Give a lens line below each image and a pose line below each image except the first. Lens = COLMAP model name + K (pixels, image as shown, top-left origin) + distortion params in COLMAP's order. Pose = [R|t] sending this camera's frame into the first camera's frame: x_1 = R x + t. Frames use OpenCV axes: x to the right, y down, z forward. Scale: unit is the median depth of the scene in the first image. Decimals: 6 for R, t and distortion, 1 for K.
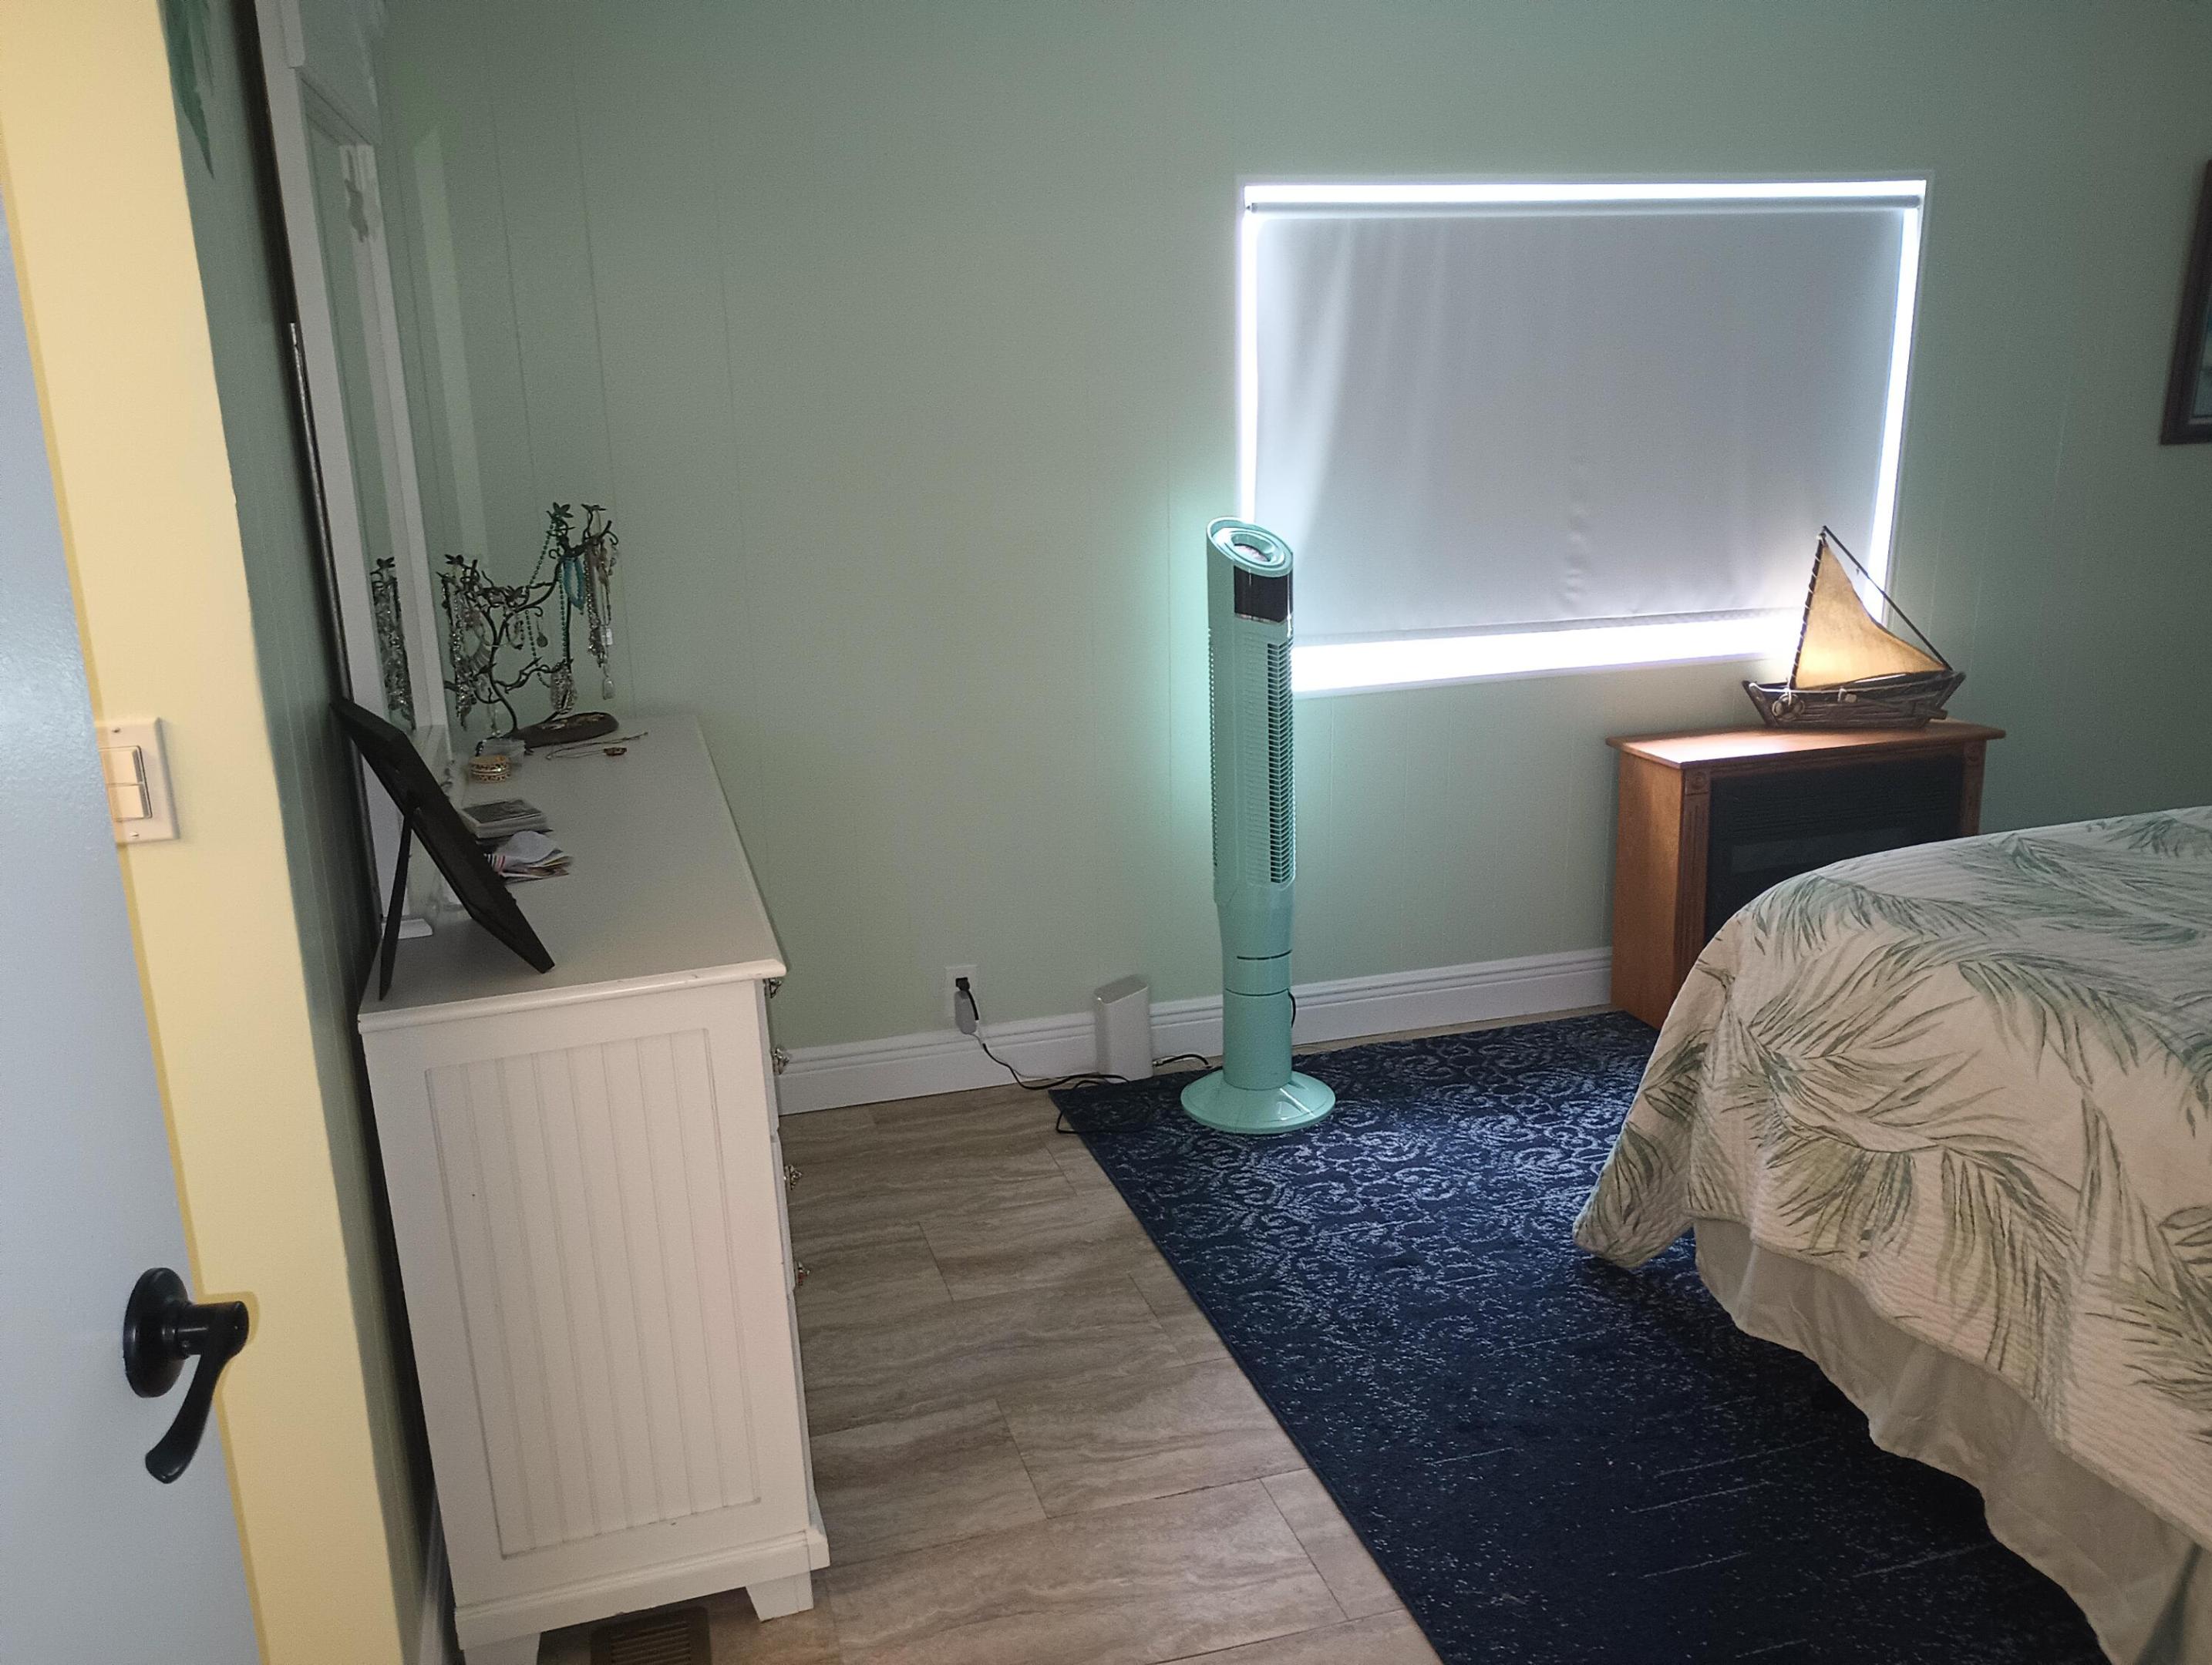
lens RADIAL K [[1828.0, 0, 1088.5], [0, 1828.0, 838.7], [0, 0, 1]] dist [0.072169, -0.090280]
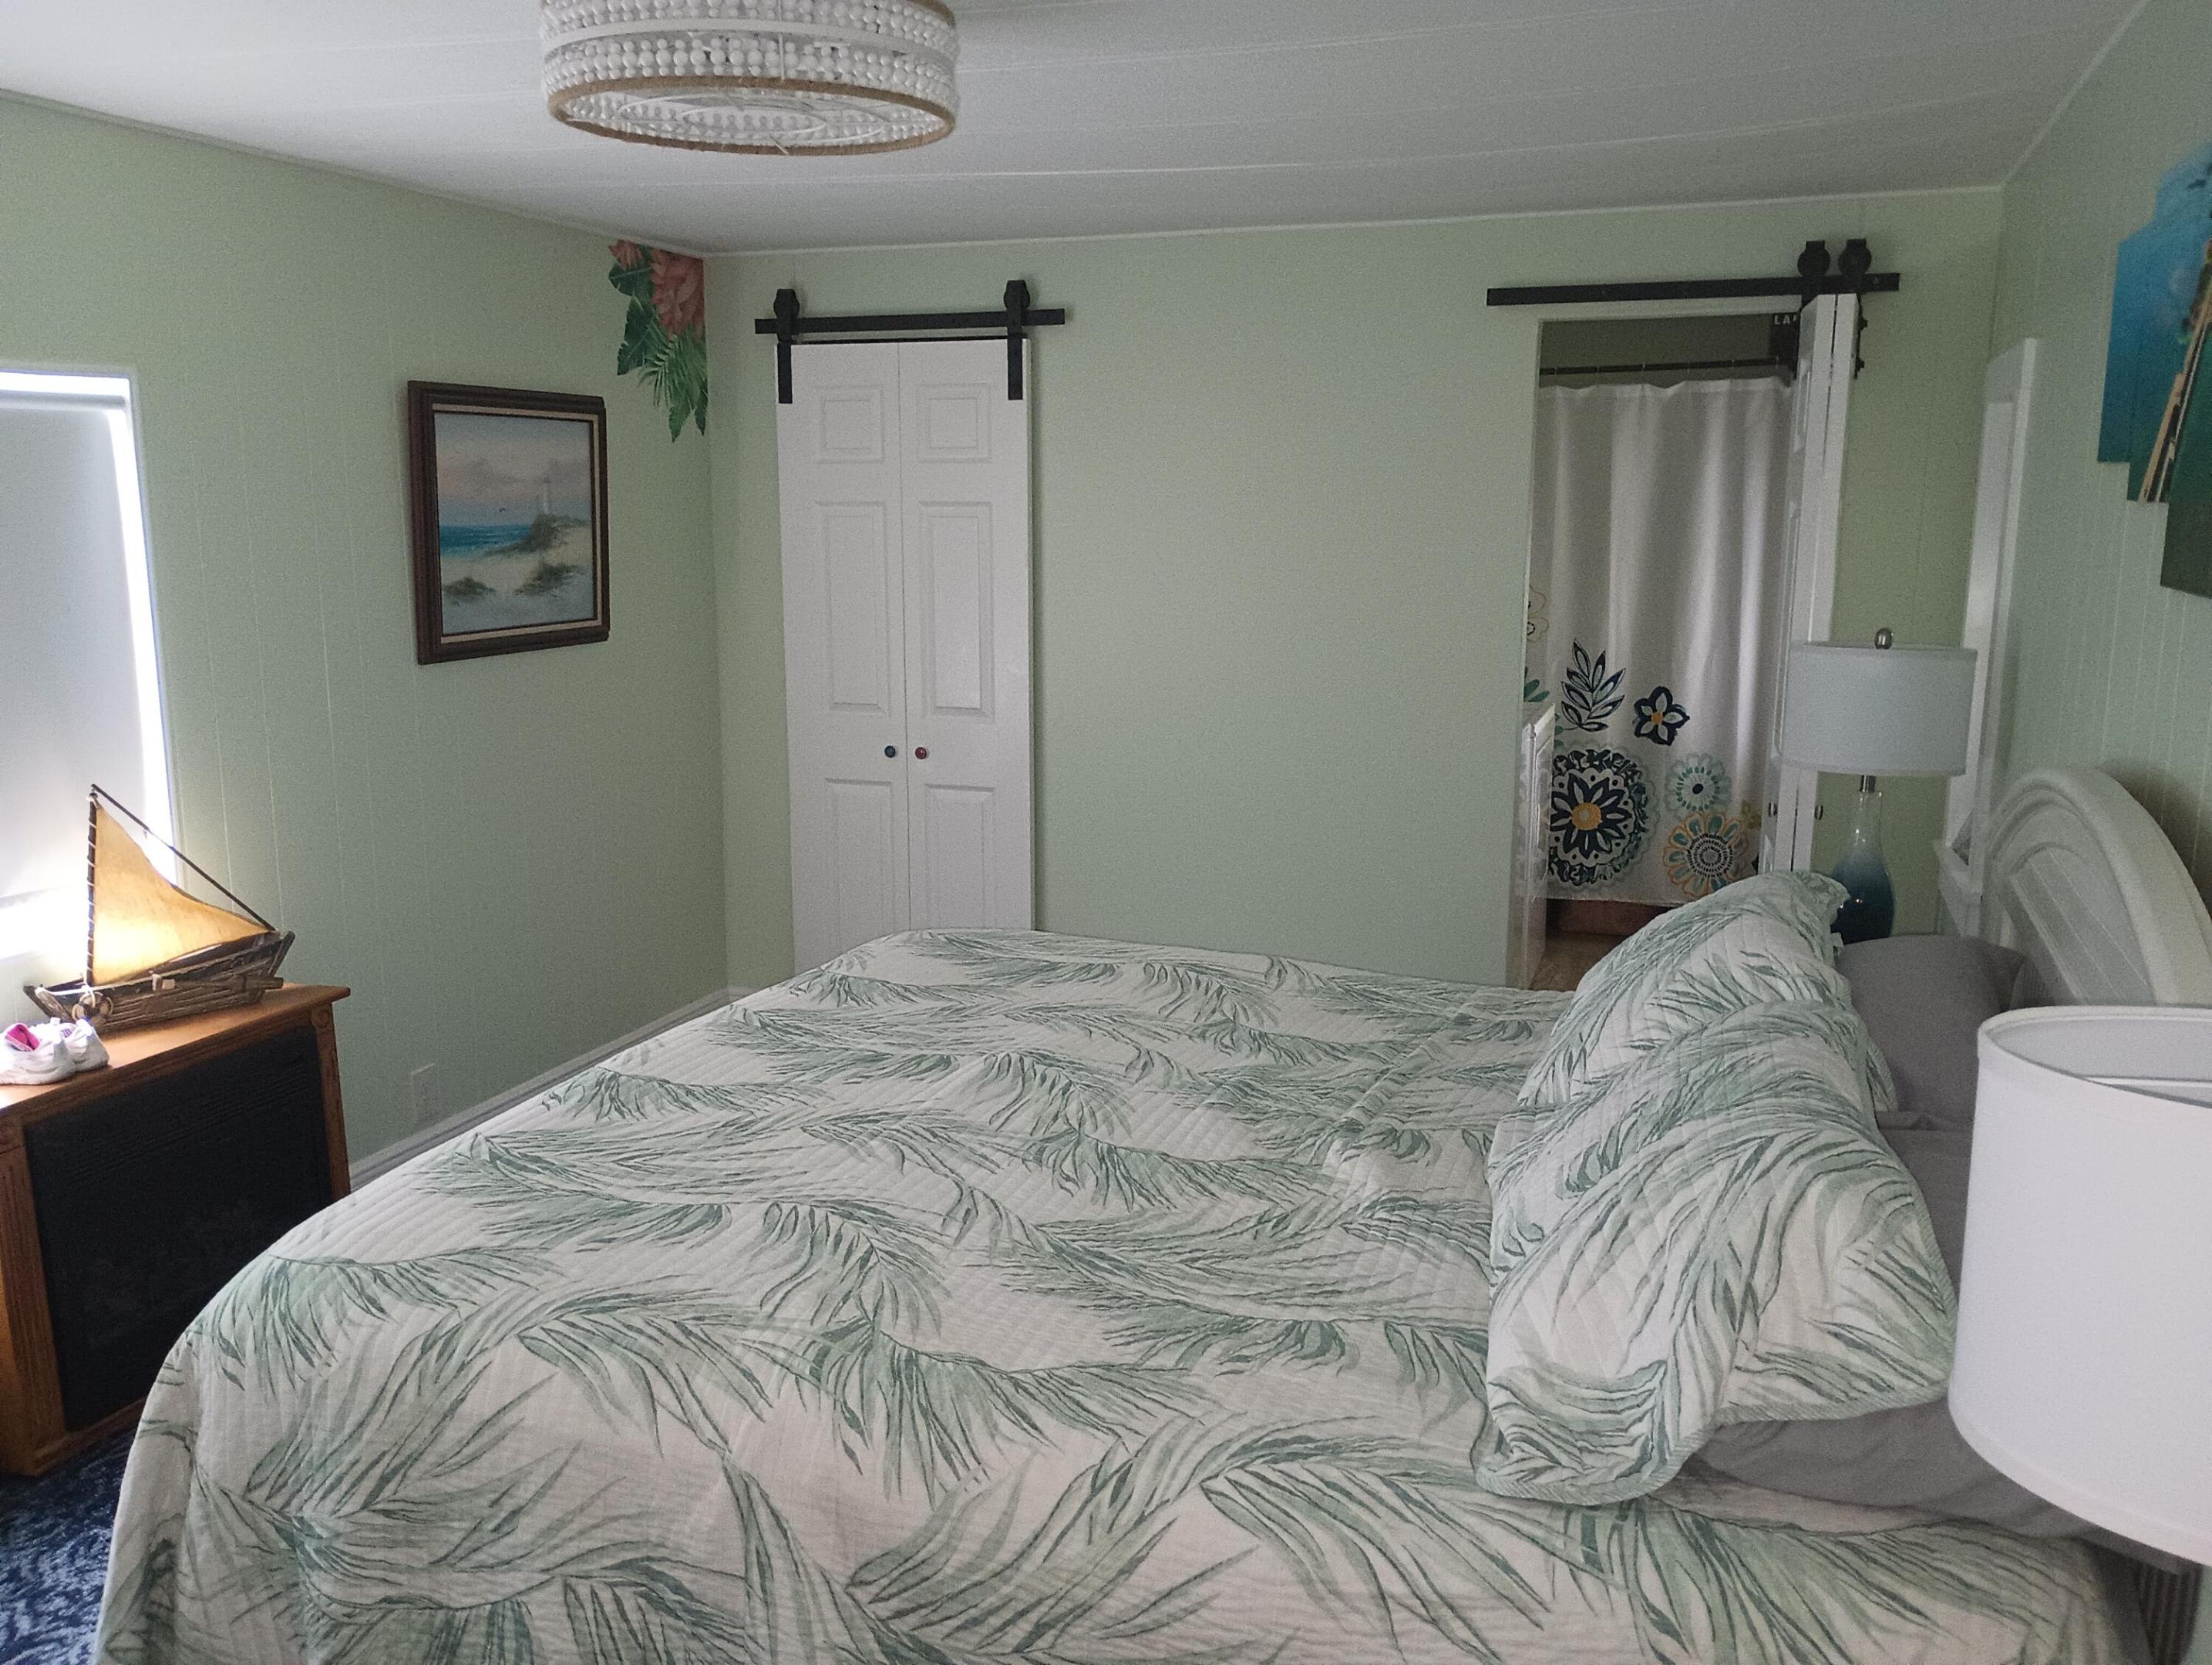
lens RADIAL K [[1828.0, 0, 1088.5], [0, 1828.0, 838.7], [0, 0, 1]] dist [0.072169, -0.090280]
pose [[0.588235, -0.129709, 0.798220, 0.004103], [0.211547, 0.977364, 0.002924, -0.090250], [-0.780530, 0.167141, 0.602359, 0.277748]]
